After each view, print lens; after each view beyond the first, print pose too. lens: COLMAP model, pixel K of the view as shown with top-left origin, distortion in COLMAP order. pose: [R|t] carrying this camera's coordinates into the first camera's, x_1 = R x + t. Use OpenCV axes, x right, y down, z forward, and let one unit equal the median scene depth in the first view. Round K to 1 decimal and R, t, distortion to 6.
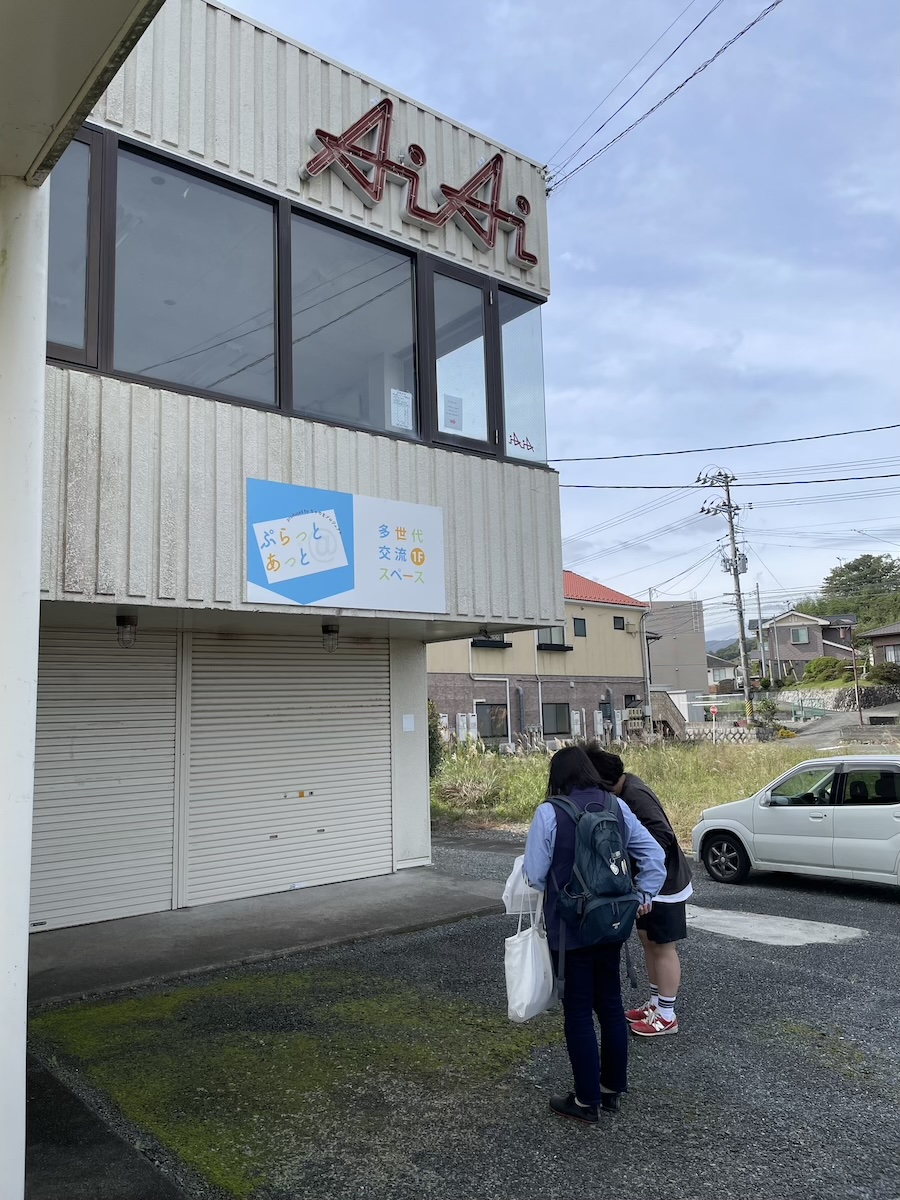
lens RADIAL K [[919.8, 0, 443.4], [0, 919.8, 596.0], [0, 0, 1]] dist [0.083177, -0.153849]
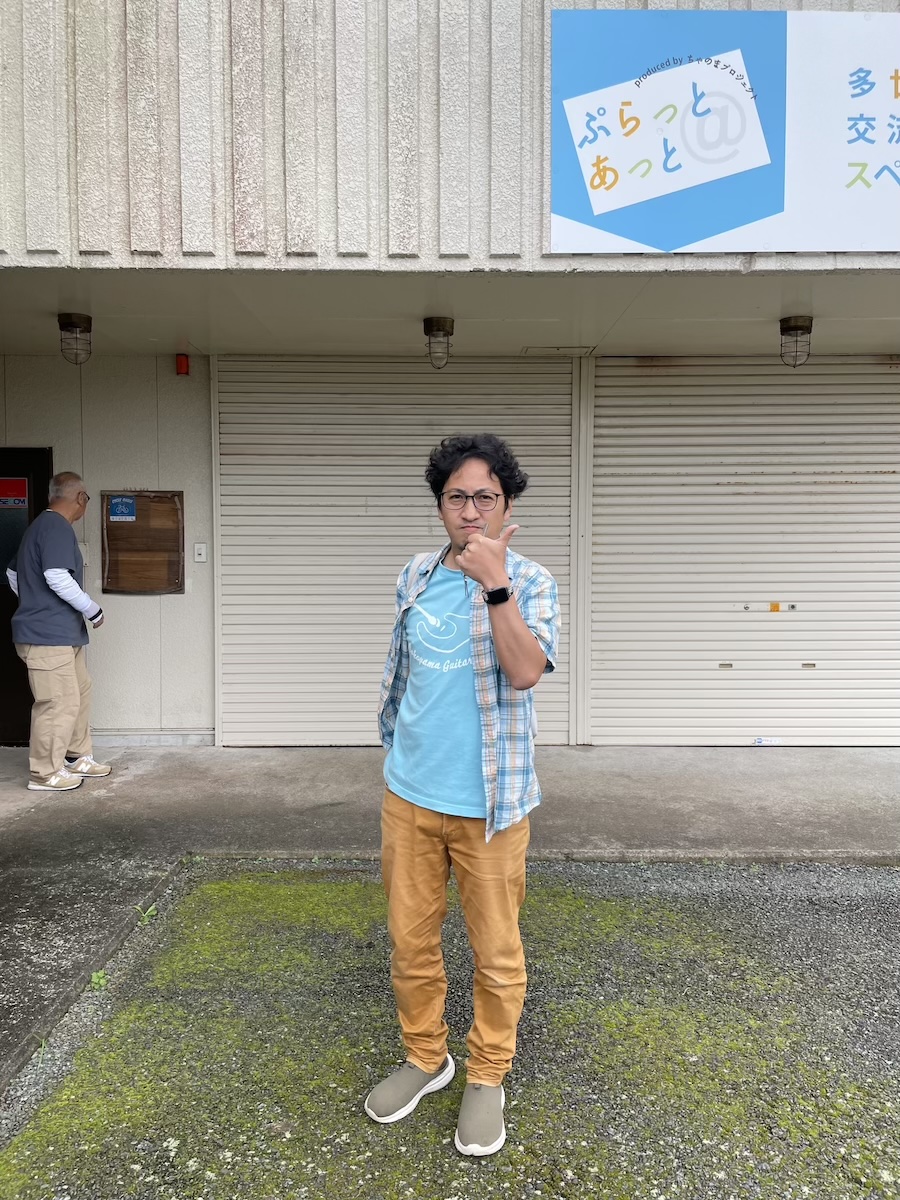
lens RADIAL K [[932.0, 0, 451.3], [0, 932.0, 587.3], [0, 0, 1]] dist [0.084546, -0.108854]
pose [[0.781484, 0.065765, -0.620450, 0.102070], [0.056575, 0.982864, 0.175438, 0.099677], [0.621355, -0.172204, 0.764371, 0.492923]]
